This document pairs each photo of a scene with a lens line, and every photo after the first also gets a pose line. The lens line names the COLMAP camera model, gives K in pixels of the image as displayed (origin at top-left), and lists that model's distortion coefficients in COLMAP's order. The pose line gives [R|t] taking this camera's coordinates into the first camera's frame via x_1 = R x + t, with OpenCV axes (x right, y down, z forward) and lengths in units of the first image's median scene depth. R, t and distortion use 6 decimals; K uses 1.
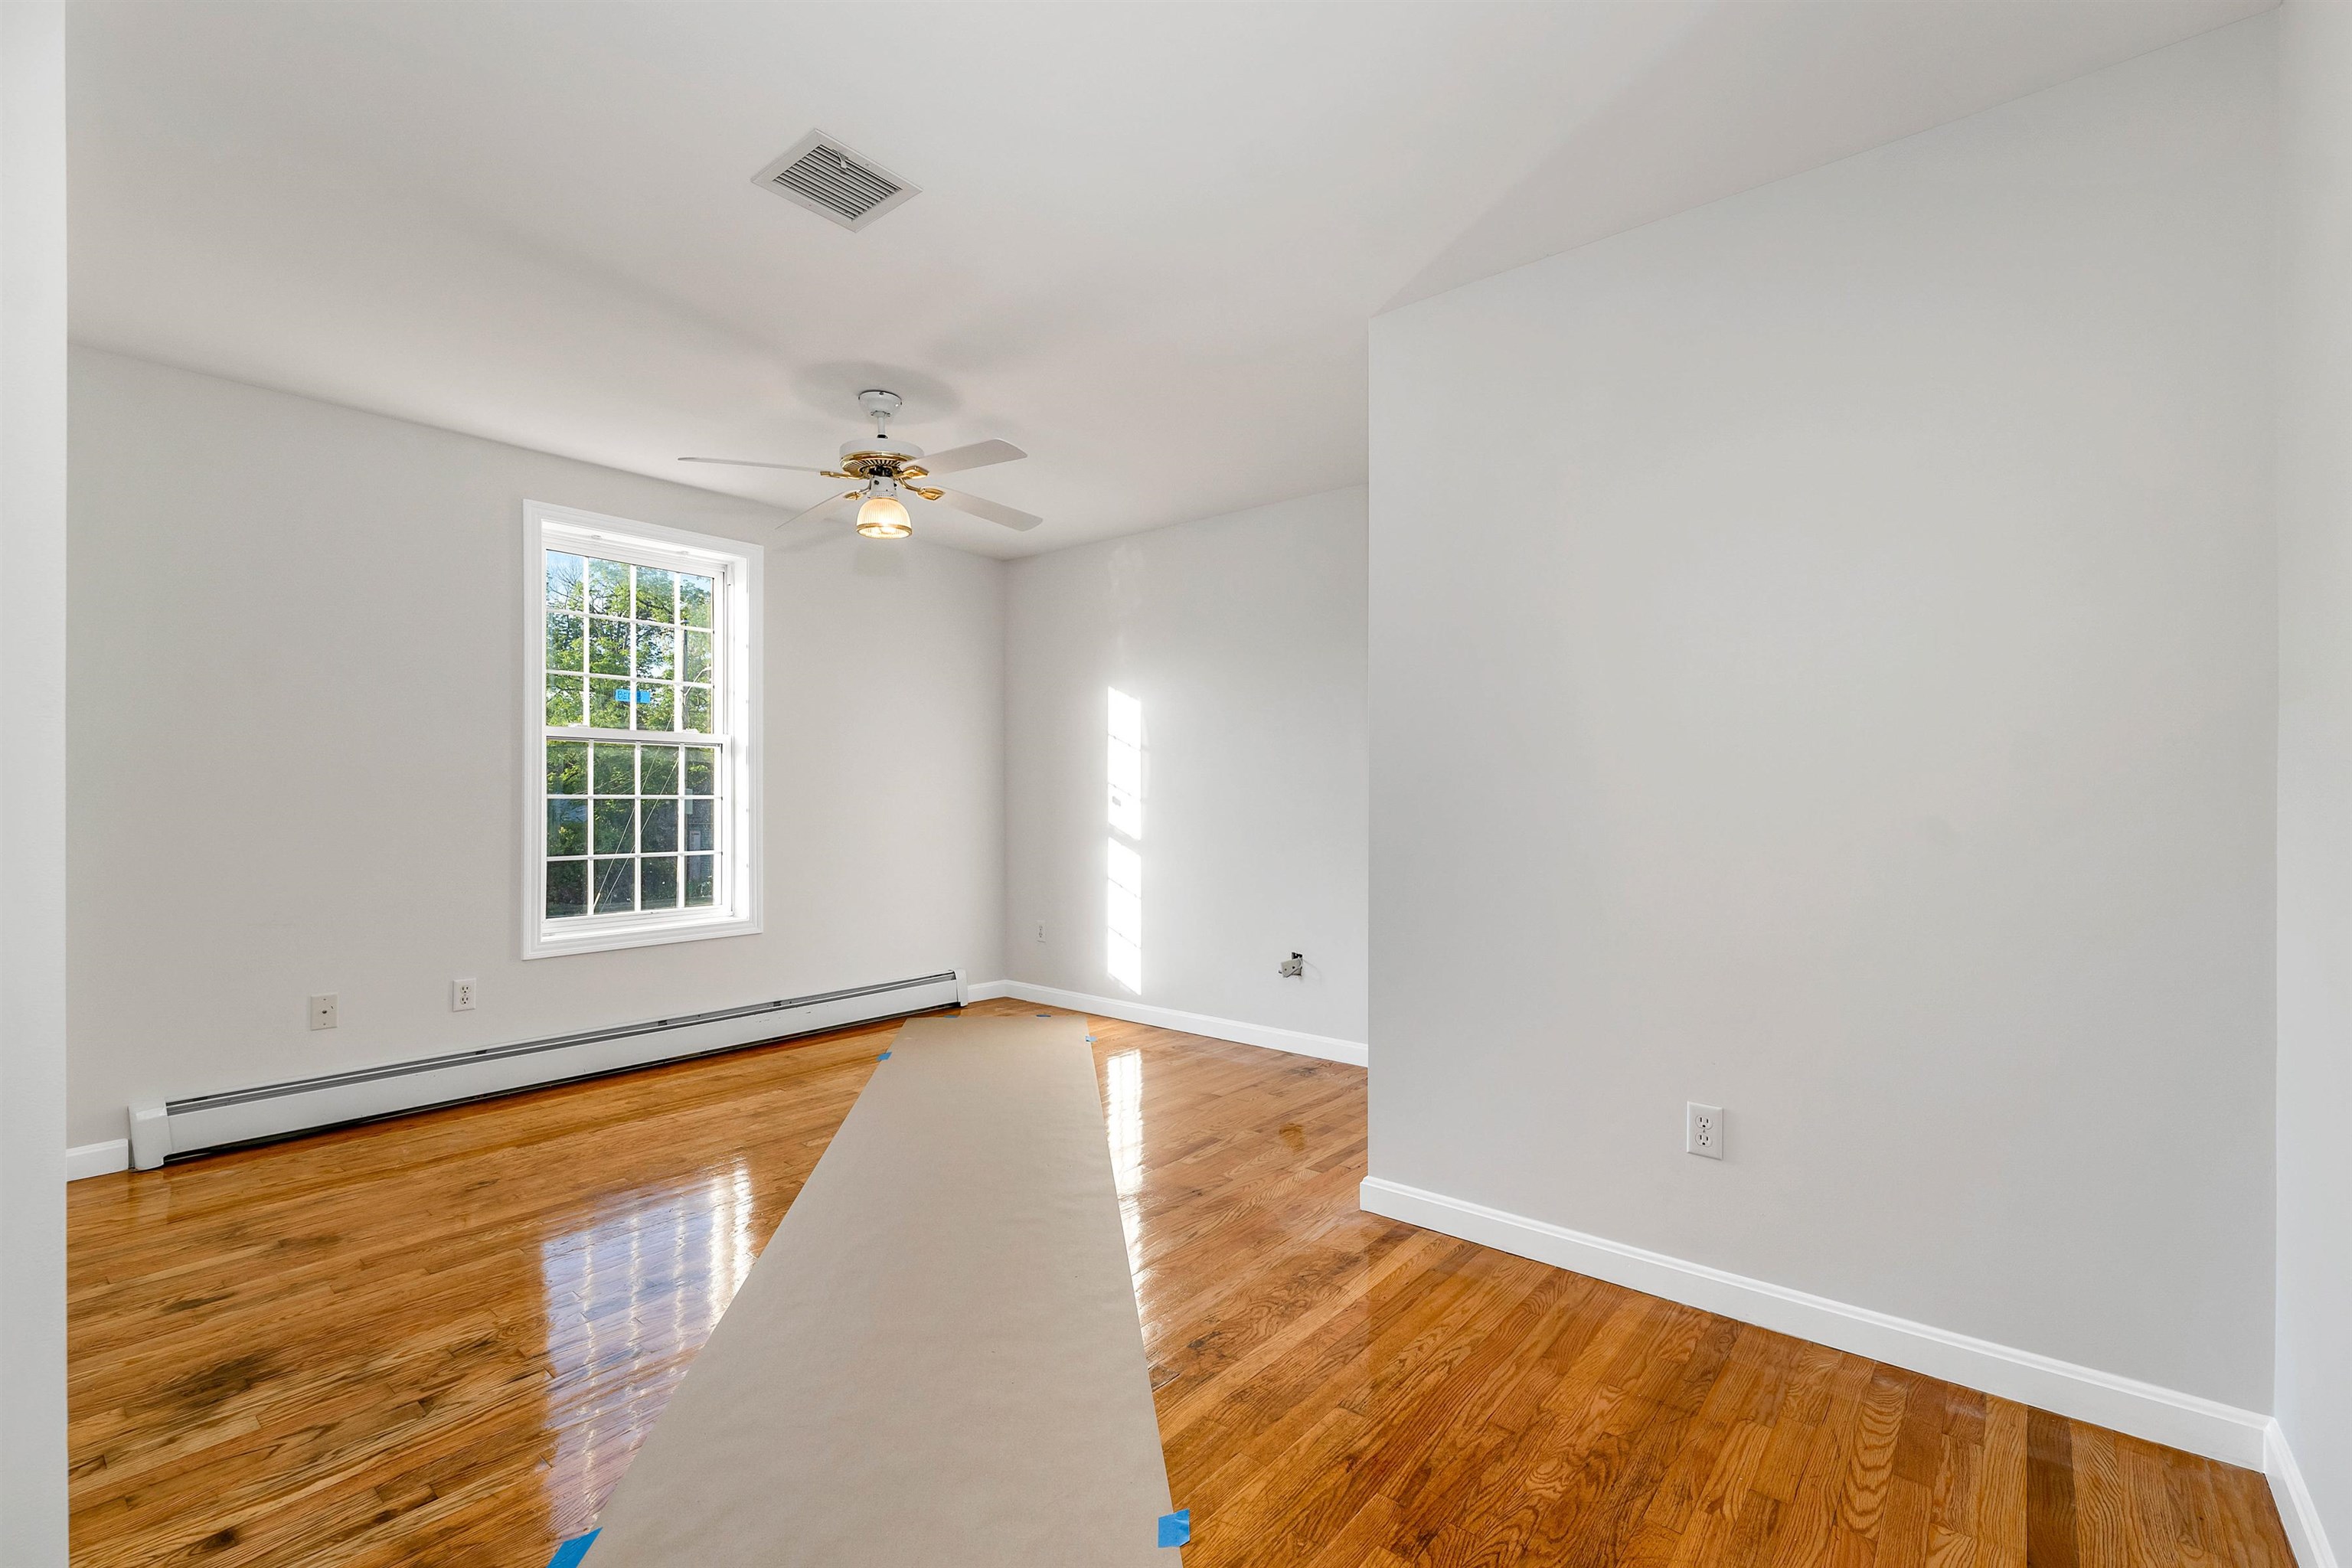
lens RADIAL K [[1013.9, 0, 1176.0], [0, 1013.9, 784.0], [0, 0, 1]] dist [0.017531, -0.000109]
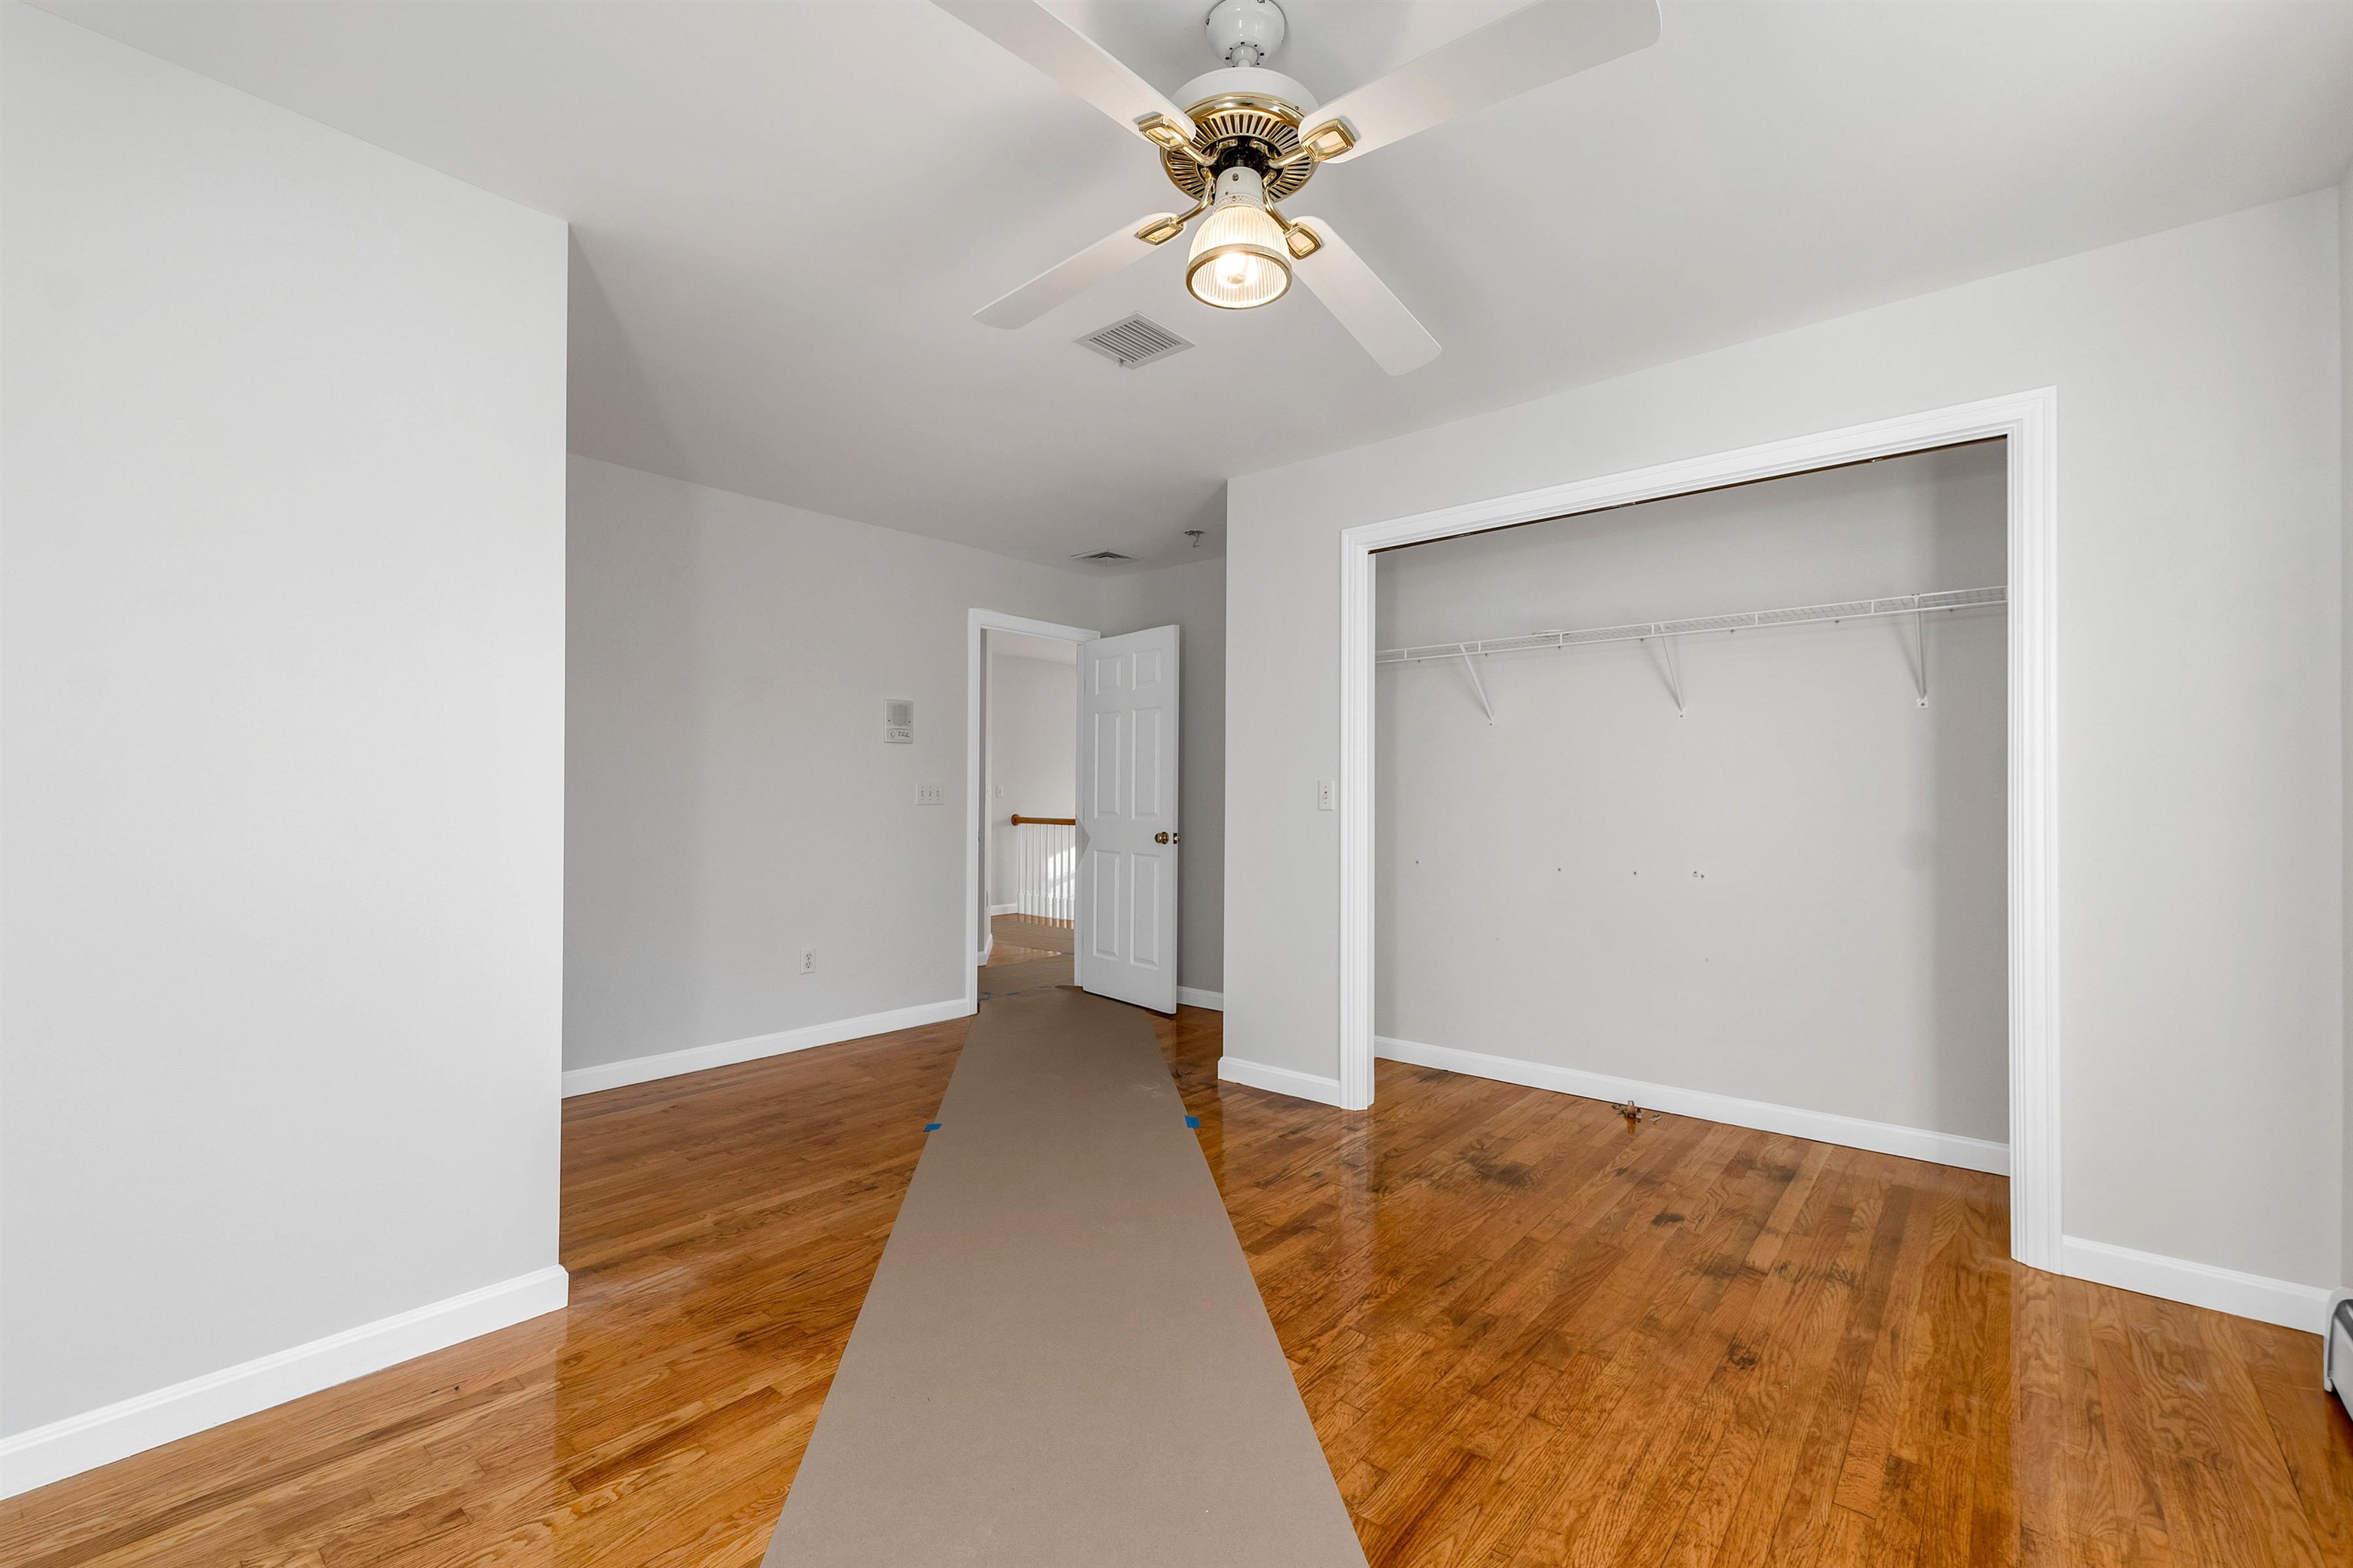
lens RADIAL K [[1014.3, 0, 1176.5], [0, 1014.3, 784.0], [0, 0, 1]] dist [0.017531, -0.000109]
pose [[-0.999891, -0.002975, 0.014466, -0.362049], [-0.003375, 0.999611, -0.027680, 0.023753], [-0.014378, -0.027726, -0.999512, 2.078709]]
